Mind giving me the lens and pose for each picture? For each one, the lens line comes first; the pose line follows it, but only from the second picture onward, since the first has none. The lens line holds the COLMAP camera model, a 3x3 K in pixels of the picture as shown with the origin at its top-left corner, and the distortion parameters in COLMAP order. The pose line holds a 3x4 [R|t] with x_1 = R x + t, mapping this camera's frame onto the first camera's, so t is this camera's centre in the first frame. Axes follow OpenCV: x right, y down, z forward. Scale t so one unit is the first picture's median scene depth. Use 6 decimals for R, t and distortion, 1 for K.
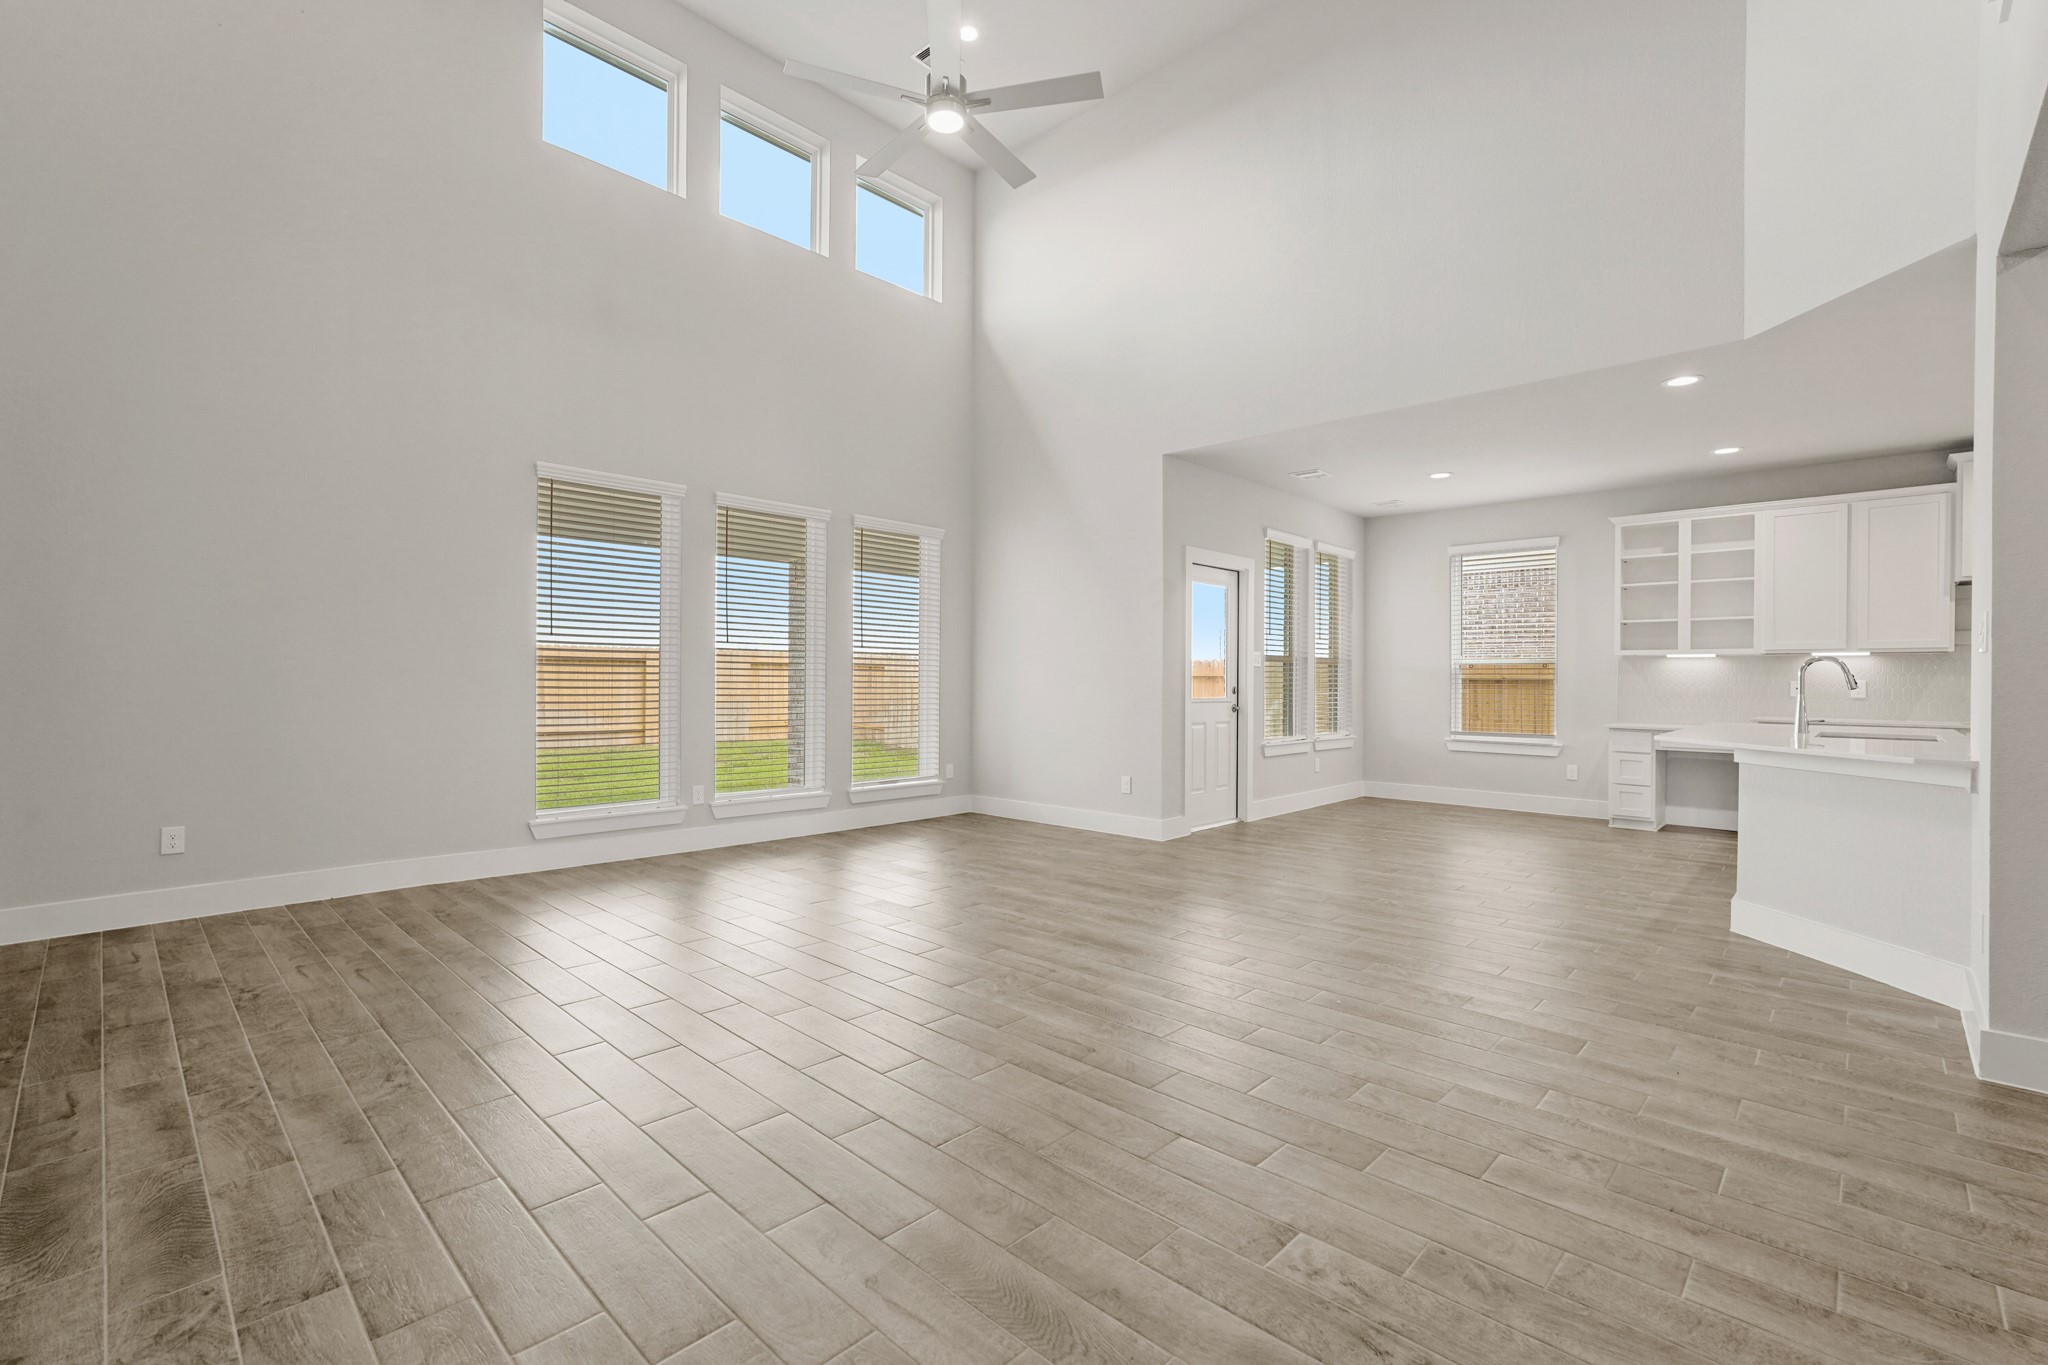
lens RADIAL K [[892.2, 0, 1024.0], [0, 892.2, 682.5], [0, 0, 1]] dist [-0.012485, 0.008947]
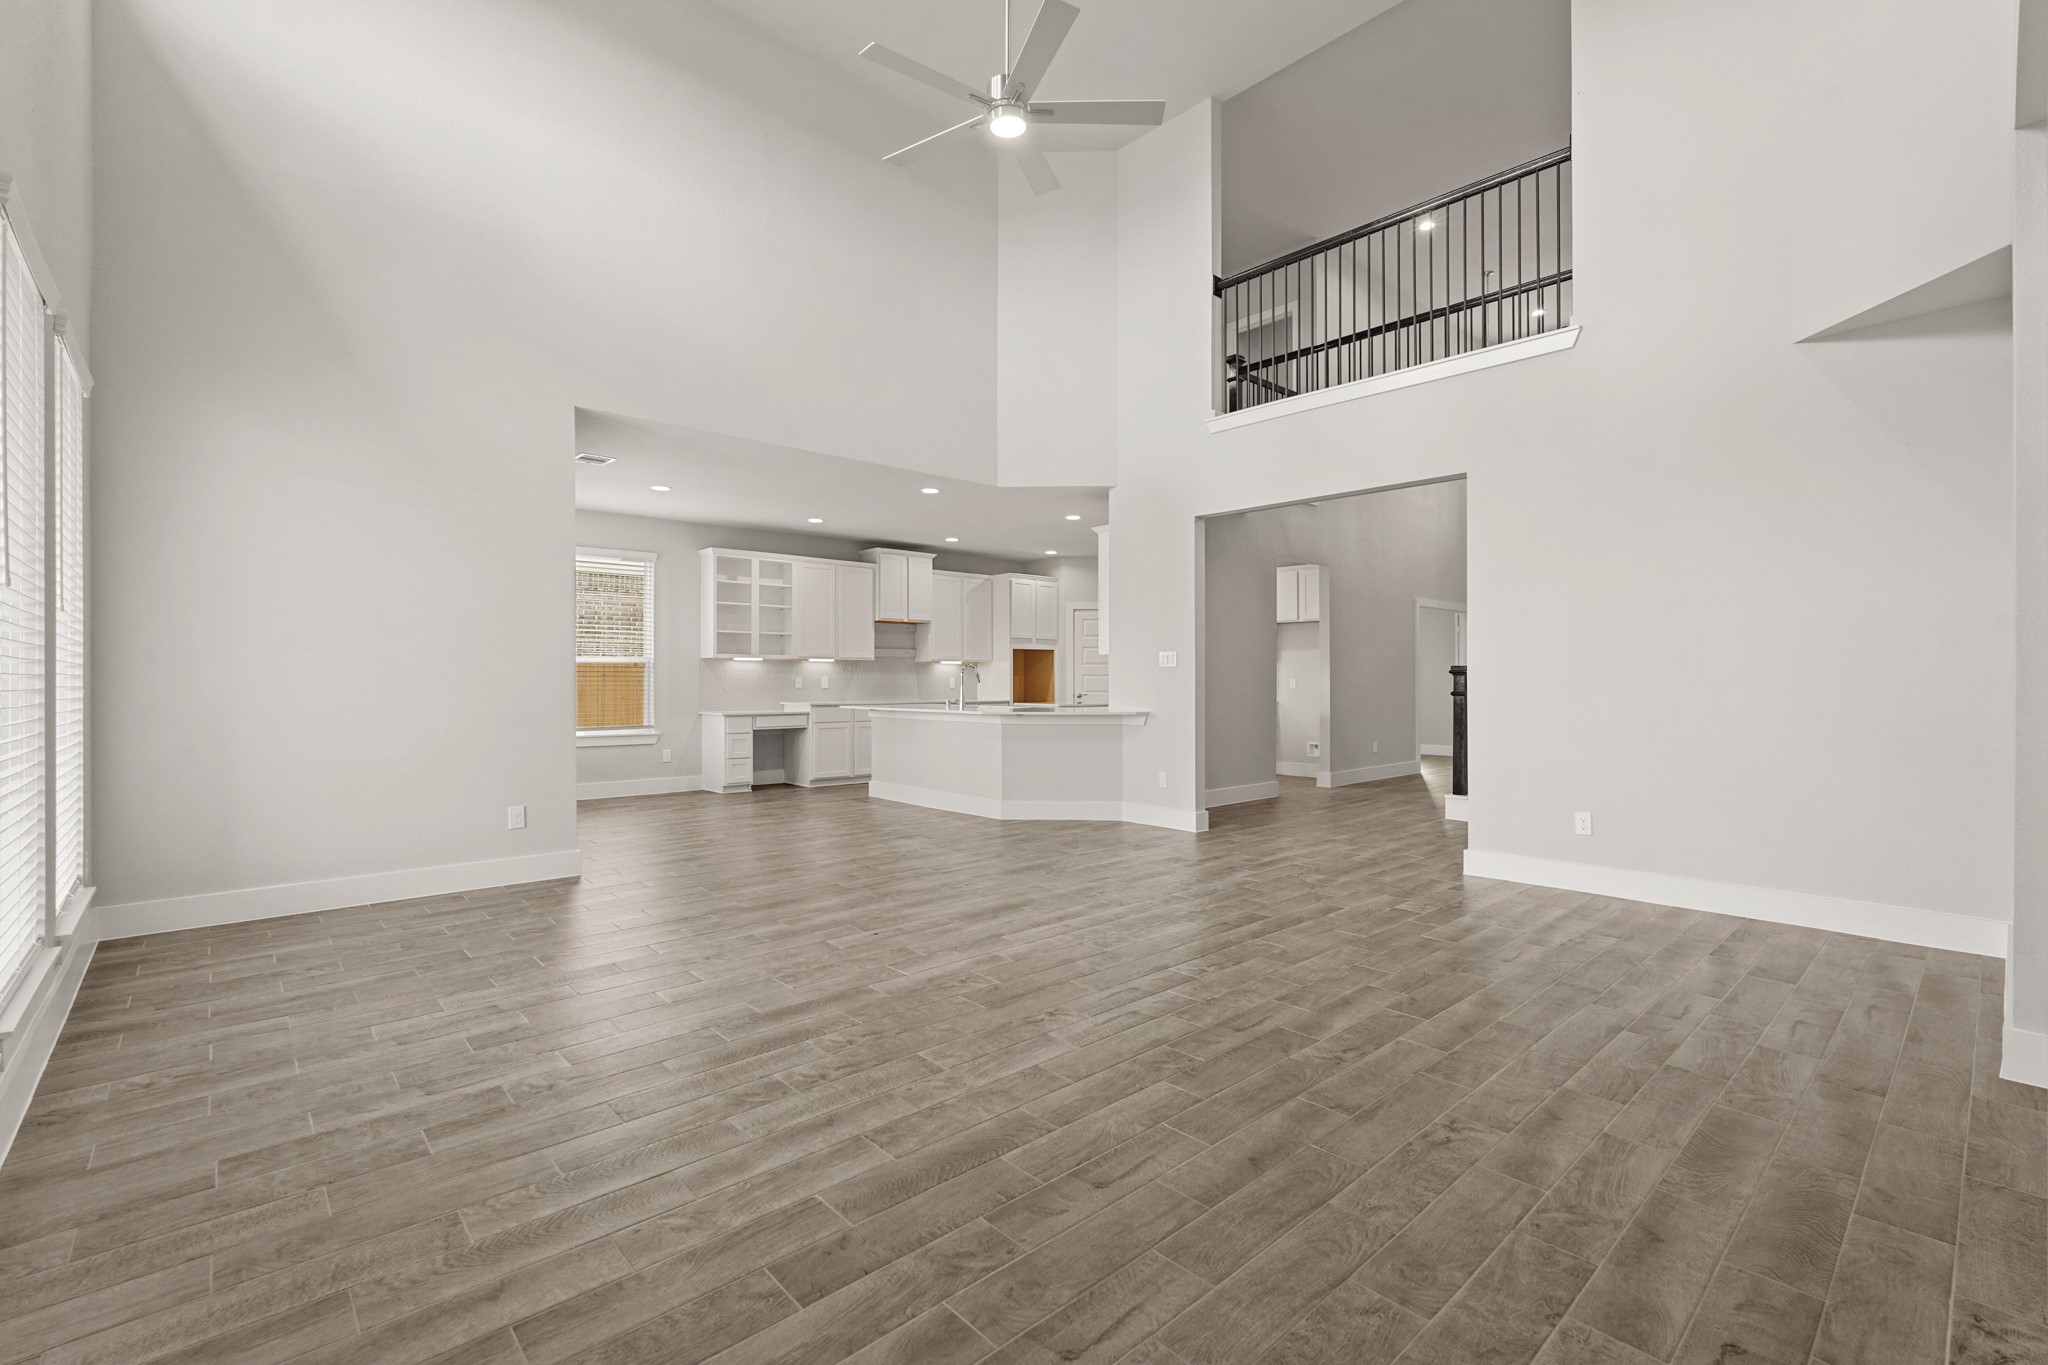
lens RADIAL K [[903.5, 0, 1024.0], [0, 903.5, 682.5], [0, 0, 1]] dist [-0.009988, 0.008265]
pose [[0.064587, -0.007592, 0.997883, -1.066539], [0.001107, 0.999971, 0.007536, -0.008115], [-0.997911, 0.000618, 0.064594, 0.891599]]
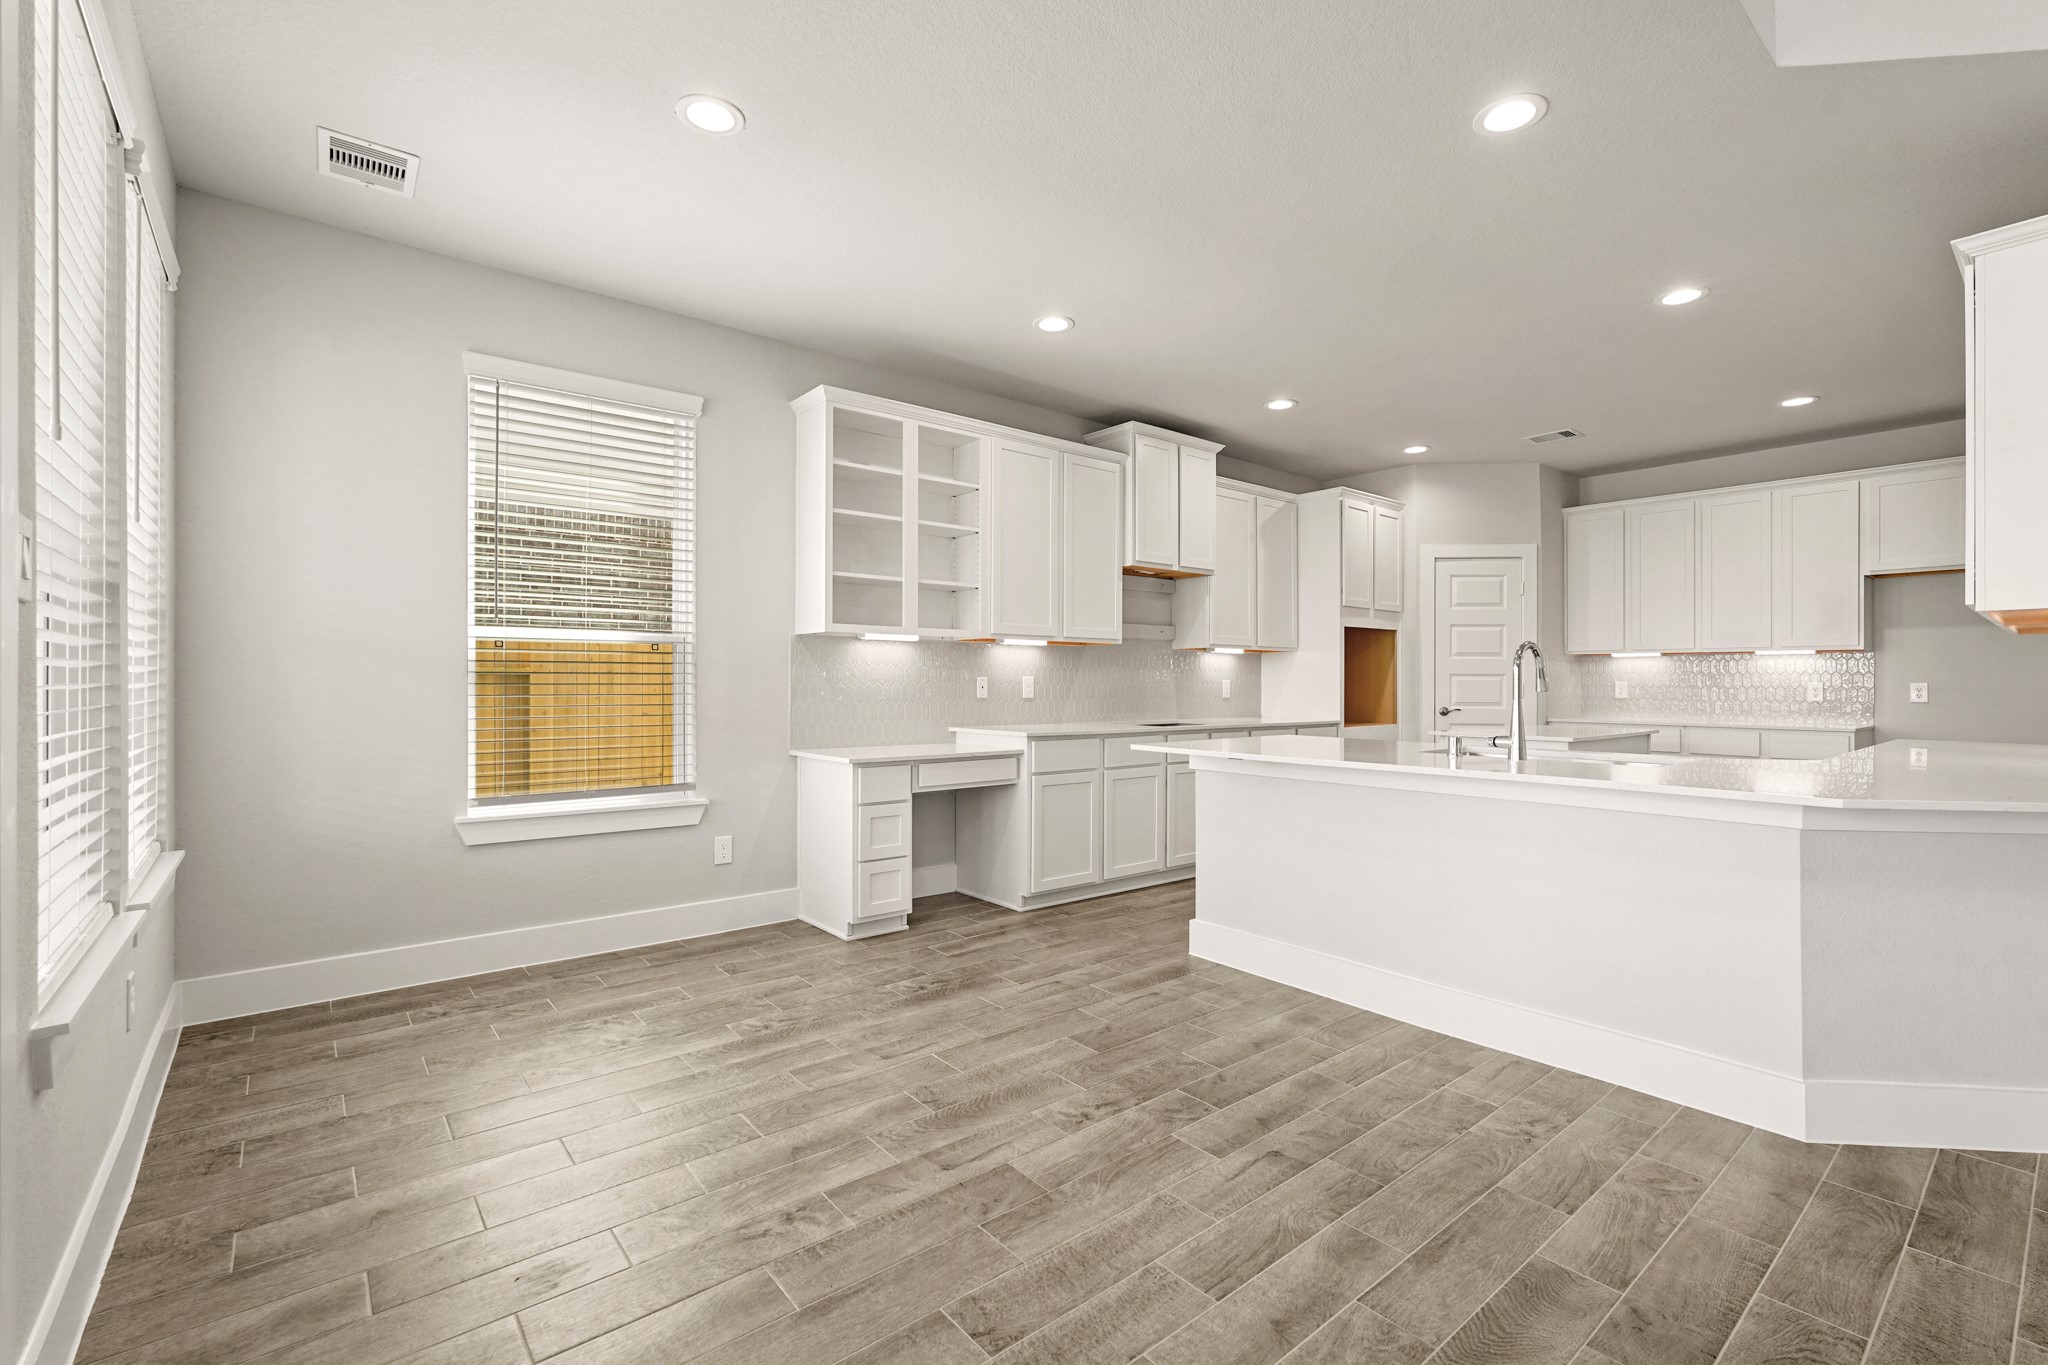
lens RADIAL K [[903.5, 0, 1024.0], [0, 903.5, 682.5], [0, 0, 1]] dist [-0.009988, 0.008265]
pose [[0.115020, -0.004371, 0.993354, 0.207387], [-0.000129, 0.999990, 0.004415, -0.001884], [-0.993363, -0.000636, 0.115018, 1.499926]]
